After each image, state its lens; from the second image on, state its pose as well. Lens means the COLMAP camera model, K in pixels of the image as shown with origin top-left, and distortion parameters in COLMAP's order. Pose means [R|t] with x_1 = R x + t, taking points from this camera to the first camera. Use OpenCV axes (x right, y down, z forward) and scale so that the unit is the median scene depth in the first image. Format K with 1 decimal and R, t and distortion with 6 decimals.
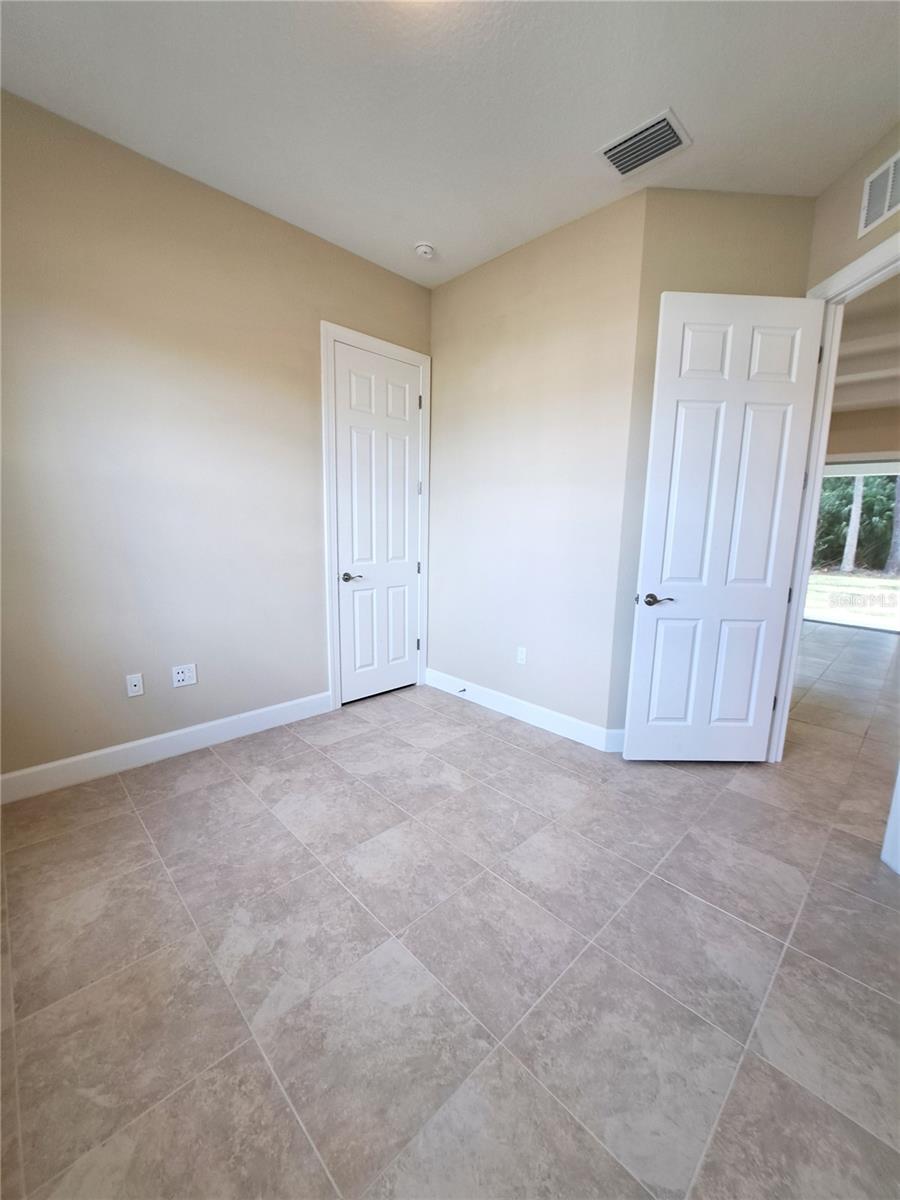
lens RADIAL K [[482.4, 0, 457.0], [0, 482.4, 597.9], [0, 0, 1]] dist [-0.002681, -0.000417]
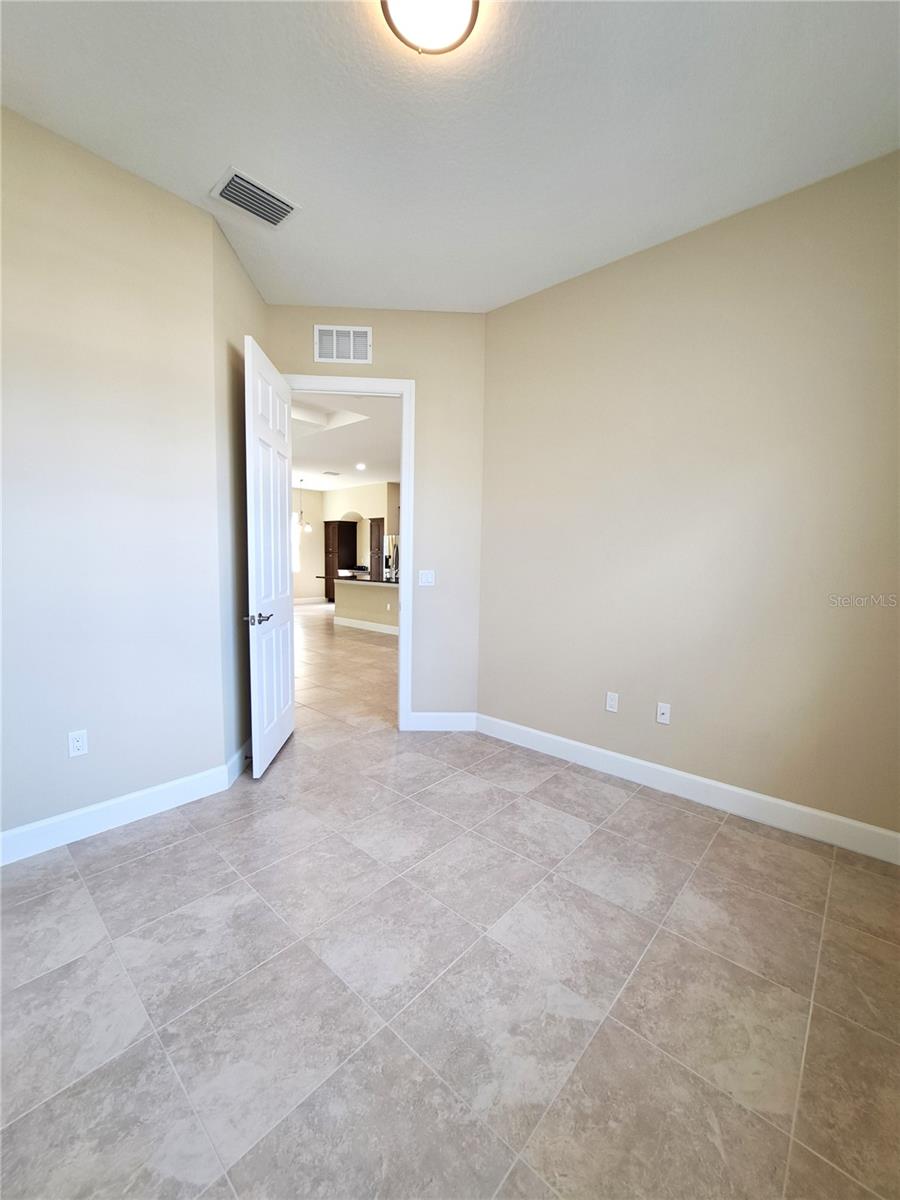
lens RADIAL K [[482.4, 0, 457.0], [0, 482.4, 597.9], [0, 0, 1]] dist [-0.002681, -0.000417]
pose [[-0.069861, -0.110745, 0.991390, -0.883429], [0.134171, 0.983745, 0.119346, -0.143055], [-0.988493, 0.141353, -0.053867, 0.798196]]
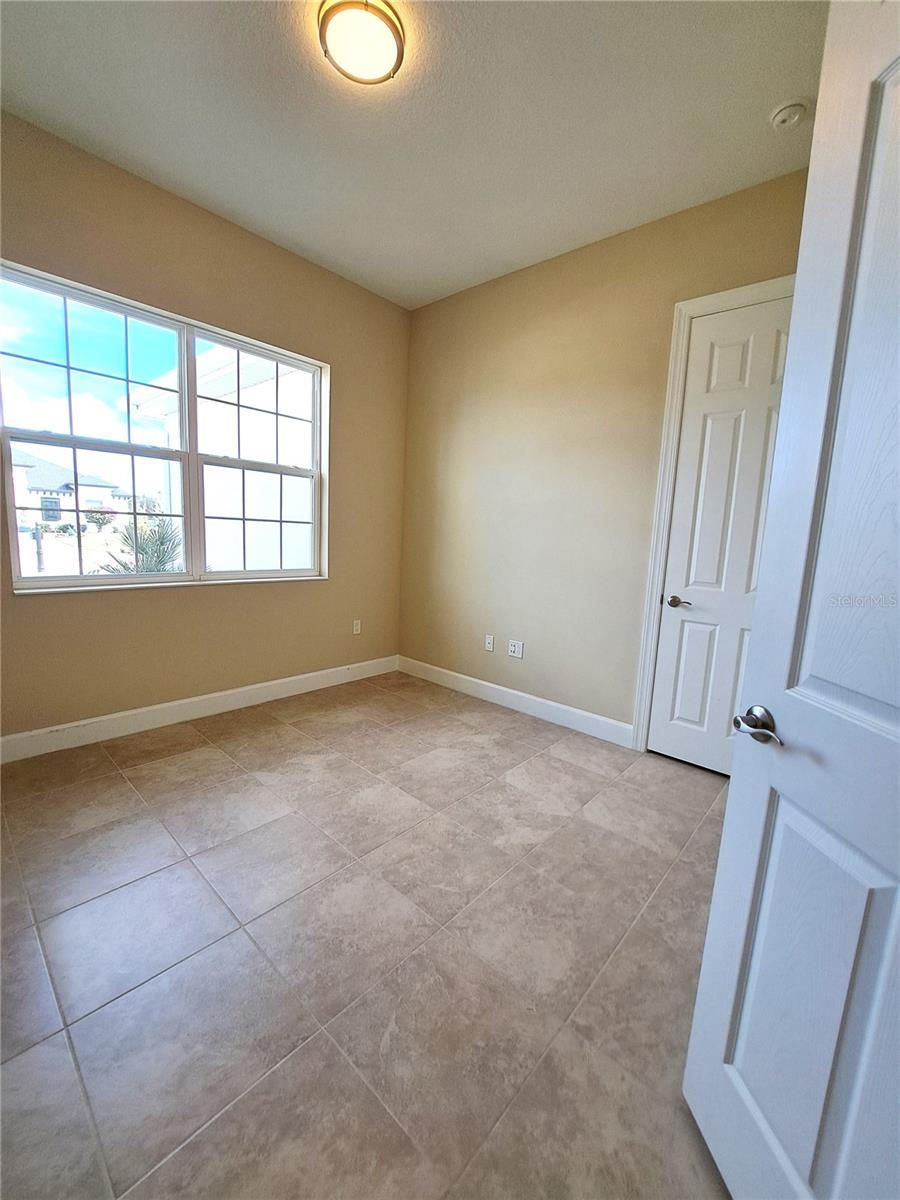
lens RADIAL K [[478.4, 0, 450.0], [0, 478.4, 600.0], [0, 0, 1]] dist [-0.000205, -0.000179]
pose [[0.060104, 0.122973, -0.990588, 0.931530], [-0.198296, 0.974075, 0.108891, -0.099160], [0.978298, 0.189885, 0.082931, 0.945728]]
